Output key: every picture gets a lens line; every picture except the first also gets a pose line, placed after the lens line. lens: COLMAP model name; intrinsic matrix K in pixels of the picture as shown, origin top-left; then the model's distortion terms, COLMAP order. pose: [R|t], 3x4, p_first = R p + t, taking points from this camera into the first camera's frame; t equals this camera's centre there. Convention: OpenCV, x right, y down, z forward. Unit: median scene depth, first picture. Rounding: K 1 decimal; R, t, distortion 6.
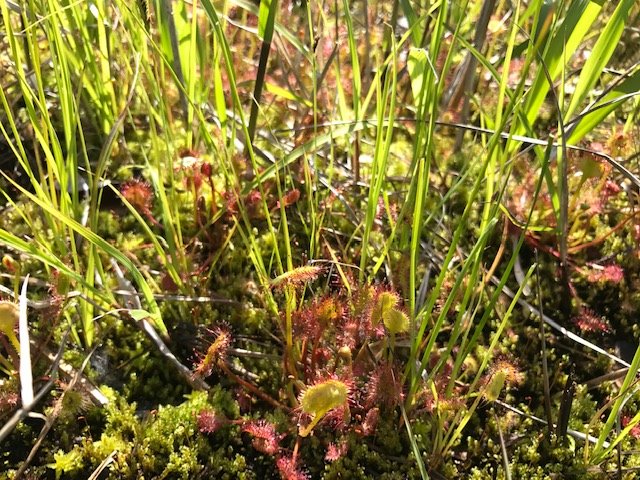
lens RADIAL K [[548.4, 0, 320.0], [0, 548.4, 240.0], [0, 0, 1]] dist [-0.001999, 0.017302]
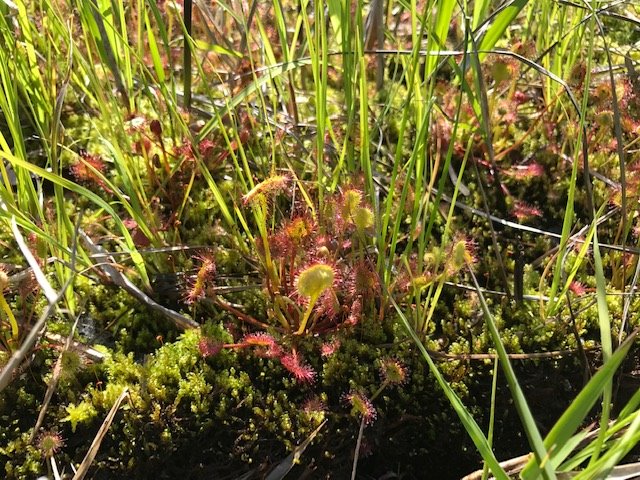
lens RADIAL K [[548.4, 0, 320.0], [0, 548.4, 240.0], [0, 0, 1]] dist [-0.001999, 0.017302]
pose [[0.975408, -0.186320, 0.117747, -0.065356], [0.185882, 0.982461, 0.014786, 0.126258], [-0.118437, 0.007465, 0.992934, -0.070695]]
